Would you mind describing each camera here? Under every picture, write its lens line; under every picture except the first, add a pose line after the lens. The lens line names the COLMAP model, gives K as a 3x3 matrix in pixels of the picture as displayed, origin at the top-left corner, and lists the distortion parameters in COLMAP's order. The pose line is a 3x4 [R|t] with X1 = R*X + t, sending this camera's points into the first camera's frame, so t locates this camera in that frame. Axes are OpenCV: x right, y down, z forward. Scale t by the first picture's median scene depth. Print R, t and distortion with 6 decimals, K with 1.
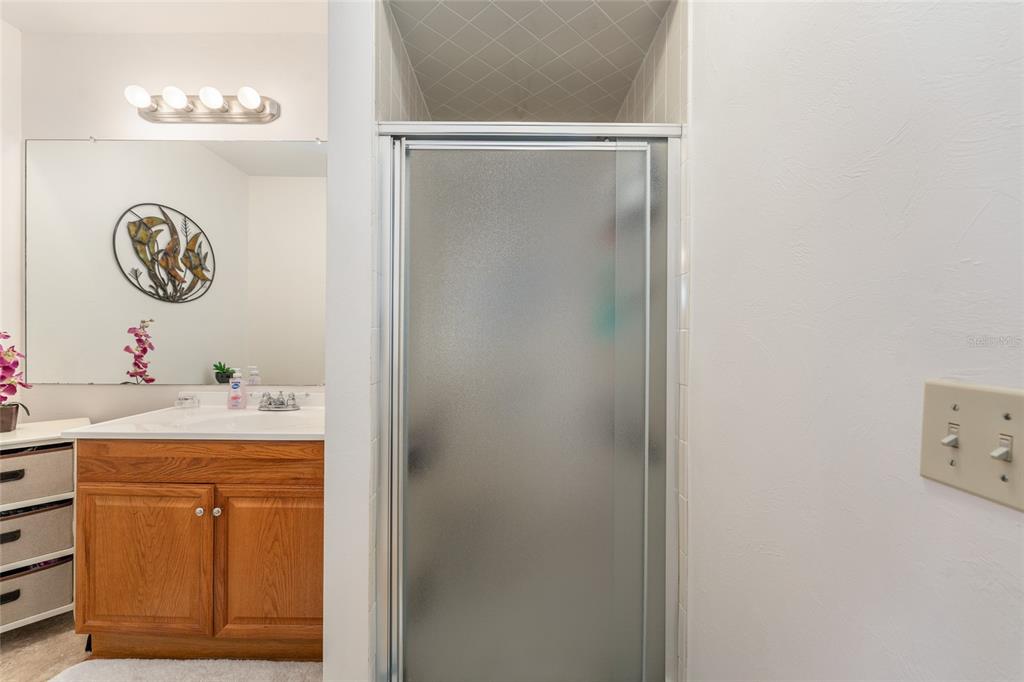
lens RADIAL K [[410.0, 0, 519.7], [0, 410.0, 337.6], [0, 0, 1]] dist [-0.002797, -0.000415]
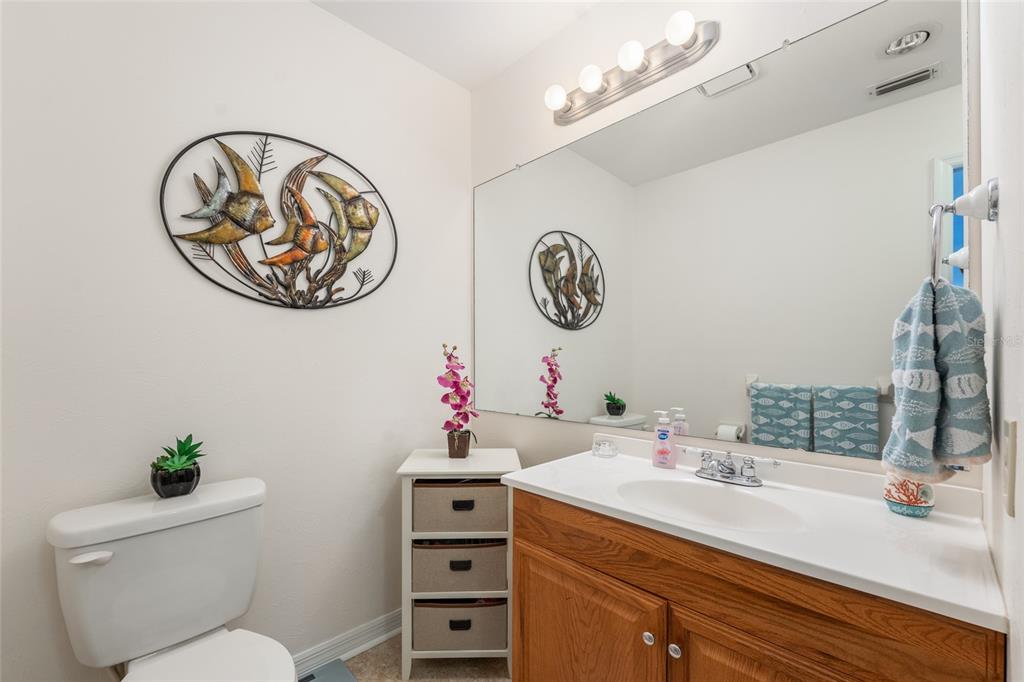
lens RADIAL K [[410.0, 0, 515.1], [0, 410.0, 346.0], [0, 0, 1]] dist [-0.002797, -0.000415]
pose [[0.714102, -0.031680, -0.699325, -0.360372], [0.003586, 0.999128, -0.041599, -0.010075], [0.700033, 0.027198, 0.713593, 0.289598]]
